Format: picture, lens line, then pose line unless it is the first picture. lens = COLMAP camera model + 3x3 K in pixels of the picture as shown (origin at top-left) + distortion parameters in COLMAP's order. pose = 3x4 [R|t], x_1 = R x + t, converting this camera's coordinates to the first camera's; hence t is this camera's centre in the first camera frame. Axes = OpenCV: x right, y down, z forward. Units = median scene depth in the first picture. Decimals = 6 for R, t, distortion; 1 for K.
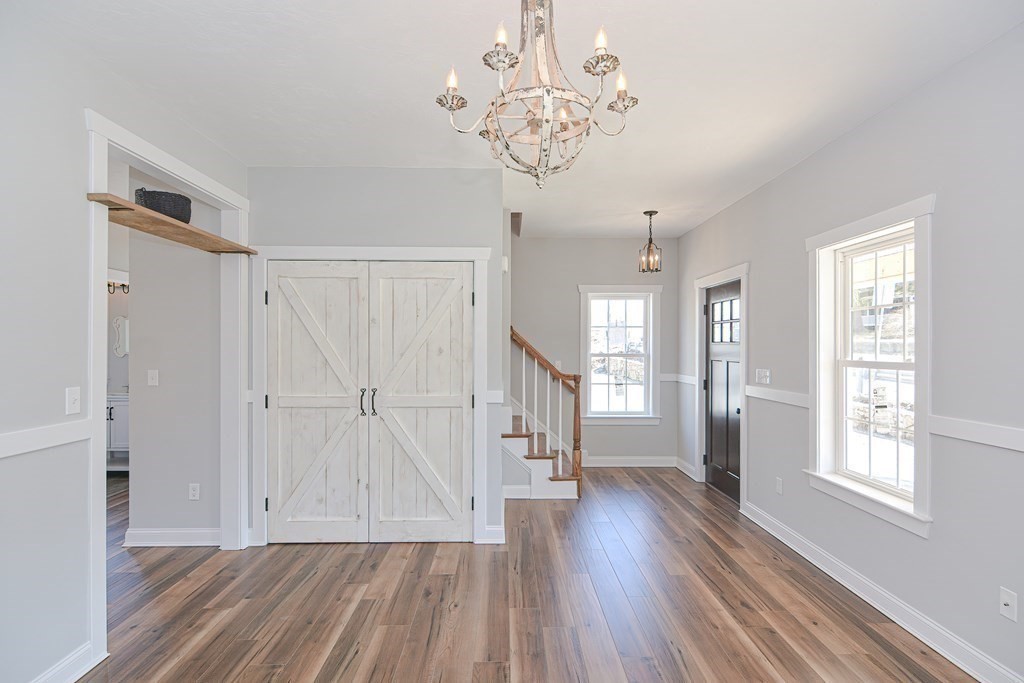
lens RADIAL K [[510.7, 0, 516.4], [0, 510.7, 343.0], [0, 0, 1]] dist [0.015003, -0.012701]
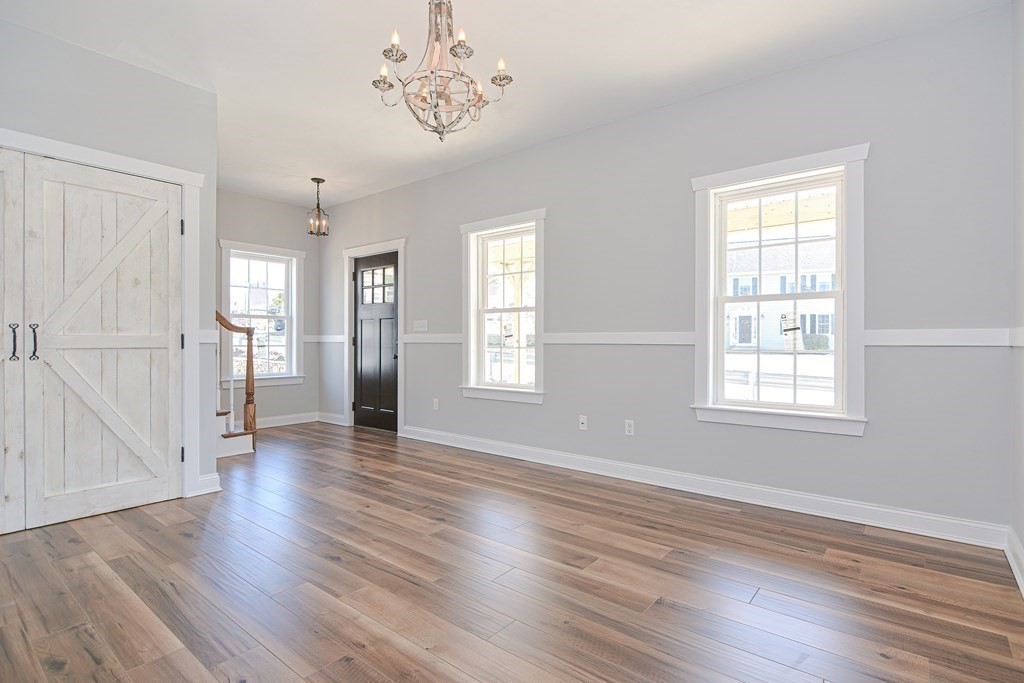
lens RADIAL K [[510.7, 0, 522.7], [0, 510.7, 342.0], [0, 0, 1]] dist [0.015003, -0.012701]
pose [[0.630297, -0.001811, 0.776352, -0.409499], [-0.001781, 0.999991, 0.003779, 0.111148], [-0.776352, -0.003765, 0.630288, -0.033902]]
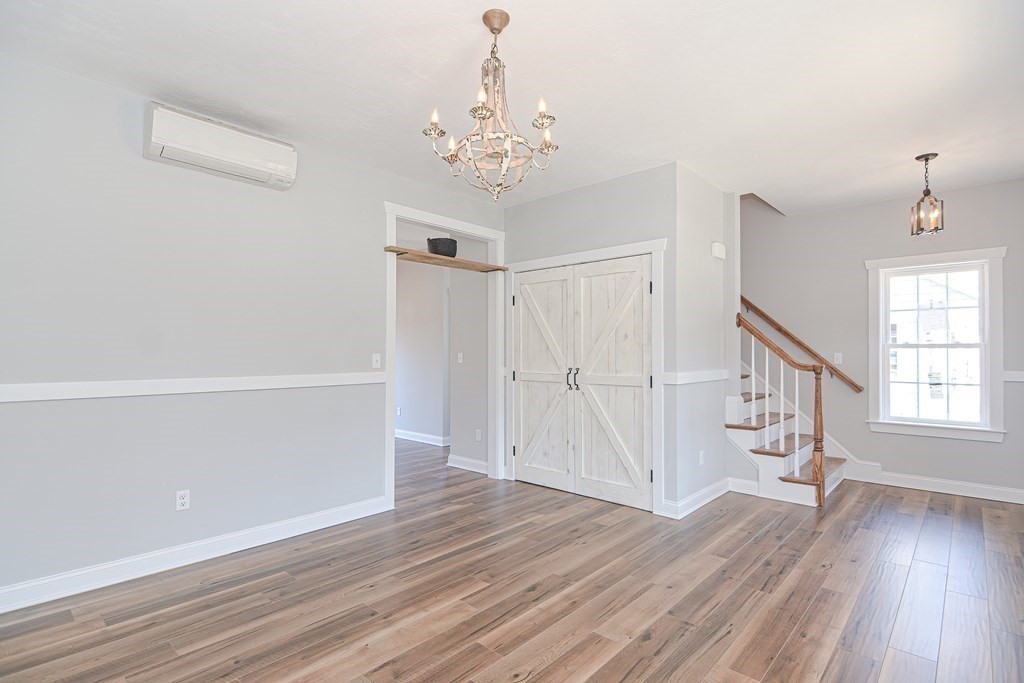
lens RADIAL K [[510.7, 0, 511.1], [0, 510.7, 341.3], [0, 0, 1]] dist [0.015003, -0.012701]
pose [[0.712244, -0.017139, -0.701723, 0.467794], [0.003861, 0.999782, -0.020501, 0.049338], [0.701922, 0.011893, 0.712155, 0.016514]]
